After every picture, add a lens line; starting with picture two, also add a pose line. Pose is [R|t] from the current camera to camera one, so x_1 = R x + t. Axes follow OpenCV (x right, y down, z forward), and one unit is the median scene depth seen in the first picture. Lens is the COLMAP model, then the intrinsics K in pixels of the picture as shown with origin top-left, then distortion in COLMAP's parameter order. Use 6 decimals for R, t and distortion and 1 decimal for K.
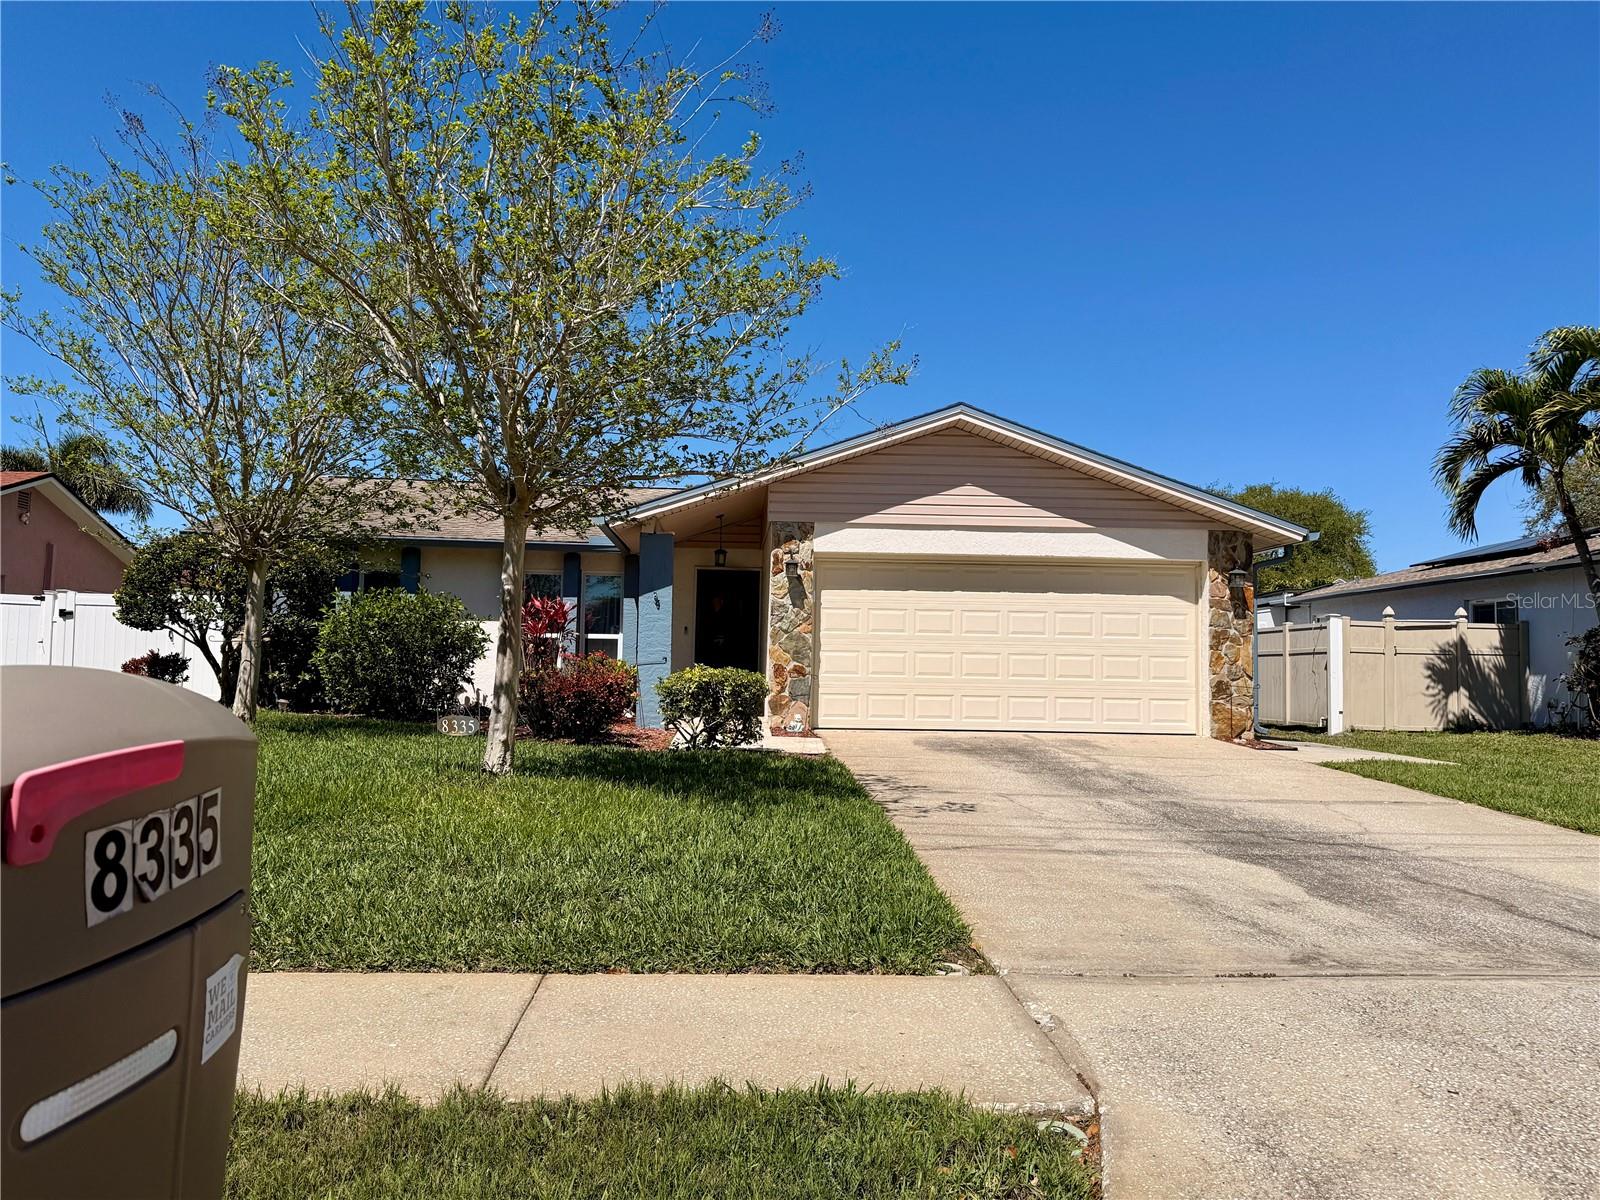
lens RADIAL K [[1118.0, 0, 800.0], [0, 1118.0, 600.0], [0, 0, 1]] dist [0.094964, -0.140710]
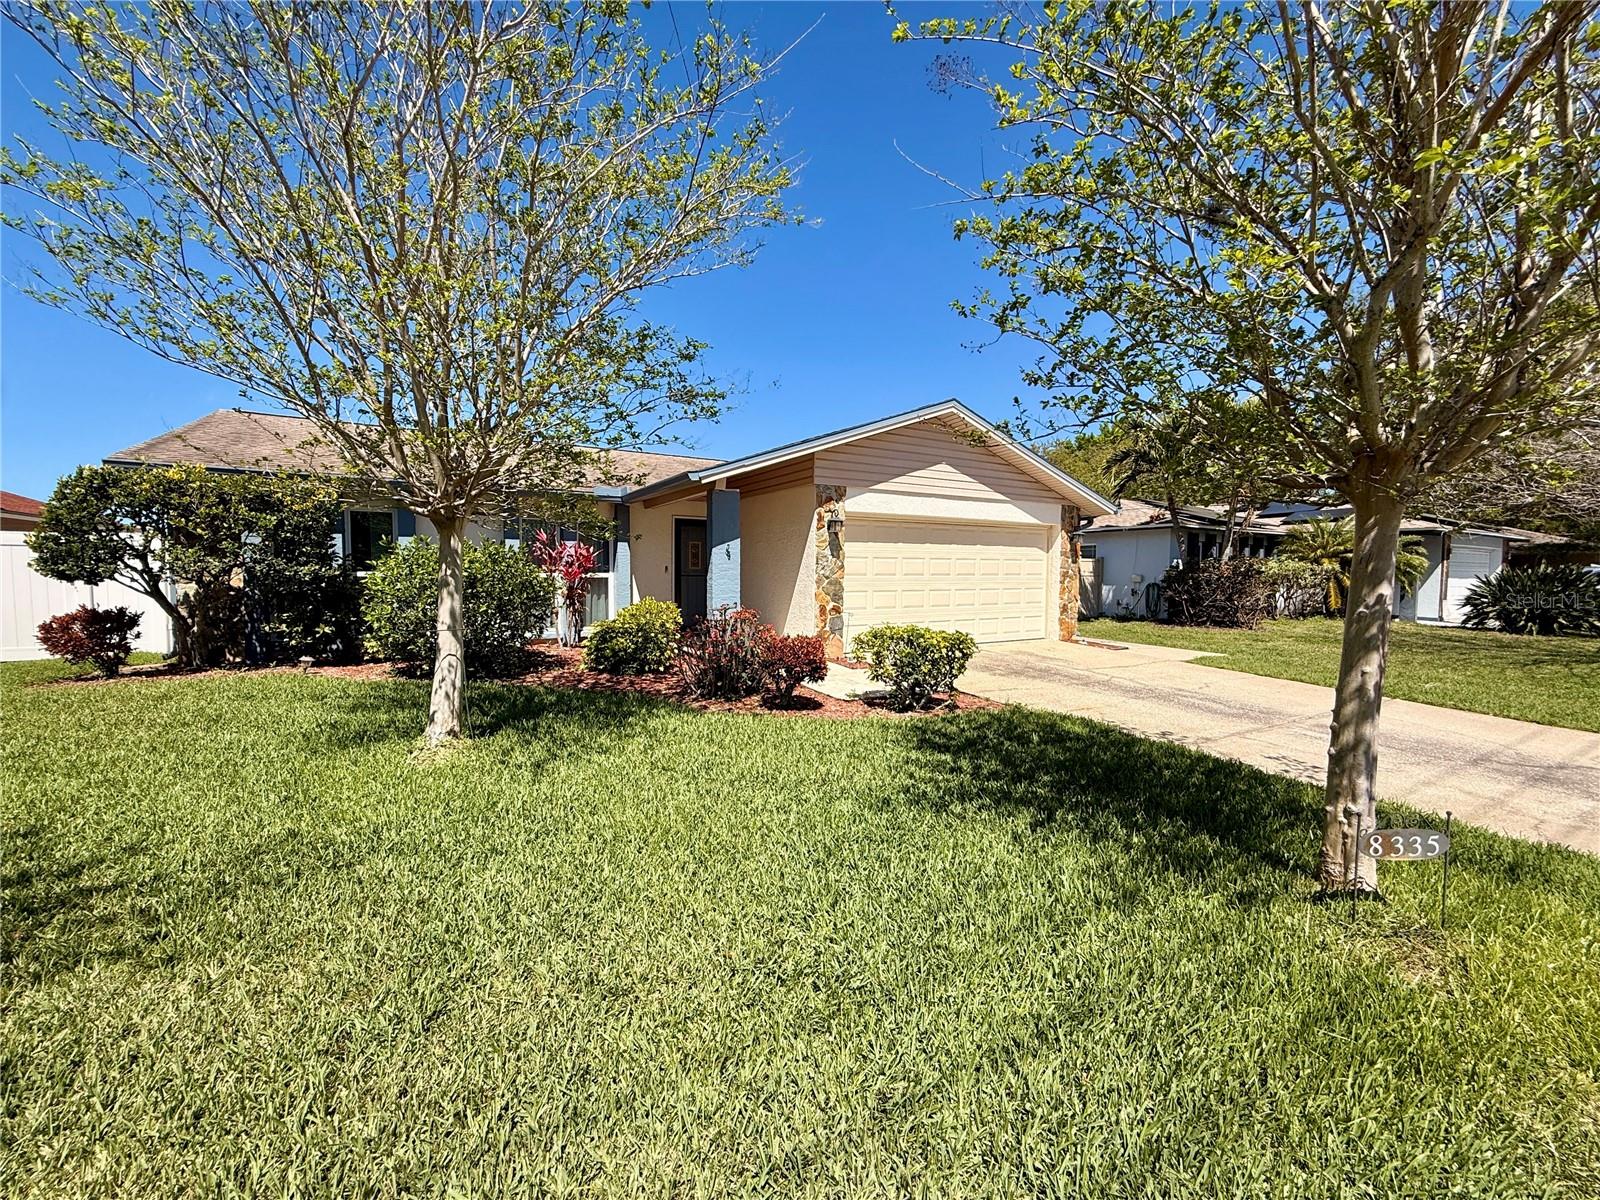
lens RADIAL K [[635.9, 0, 794.2], [0, 635.9, 602.1], [0, 0, 1]] dist [0.001374, 0.000142]
pose [[0.895515, -0.033628, 0.443759, -0.342021], [-0.019571, 0.993201, 0.114759, -0.023130], [-0.444601, -0.111453, 0.888768, 0.390683]]
